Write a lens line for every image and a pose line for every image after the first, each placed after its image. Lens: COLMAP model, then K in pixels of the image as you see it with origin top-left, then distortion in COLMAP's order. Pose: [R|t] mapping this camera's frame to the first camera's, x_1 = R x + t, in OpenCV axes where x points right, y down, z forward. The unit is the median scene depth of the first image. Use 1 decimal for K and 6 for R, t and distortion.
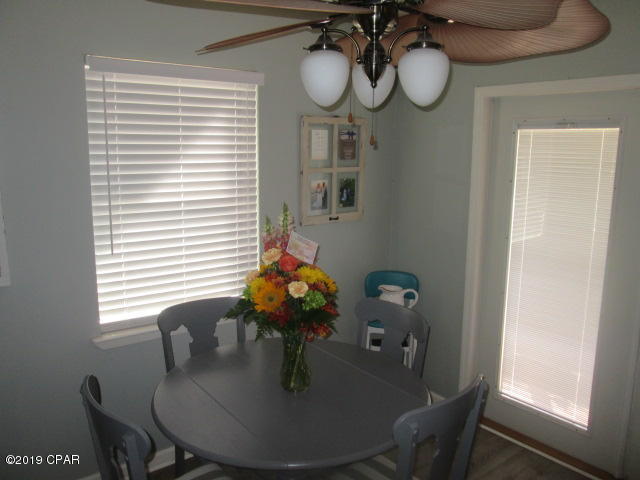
lens RADIAL K [[535.9, 0, 320.5], [0, 535.9, 241.0], [0, 0, 1]] dist [-0.057364, 0.027489]
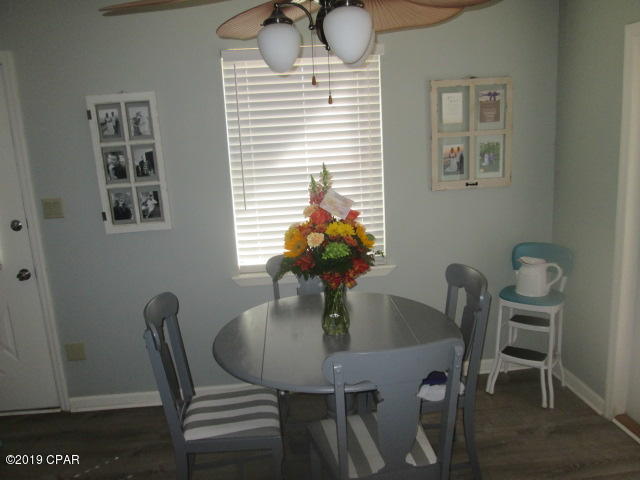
lens RADIAL K [[535.9, 0, 321.3], [0, 535.9, 239.5], [0, 0, 1]] dist [-0.057364, 0.027489]
pose [[0.836448, 0.057403, -0.545032, 0.369709], [-0.035238, 0.998075, 0.051040, 0.020858], [0.546913, -0.023486, 0.836860, 0.046198]]
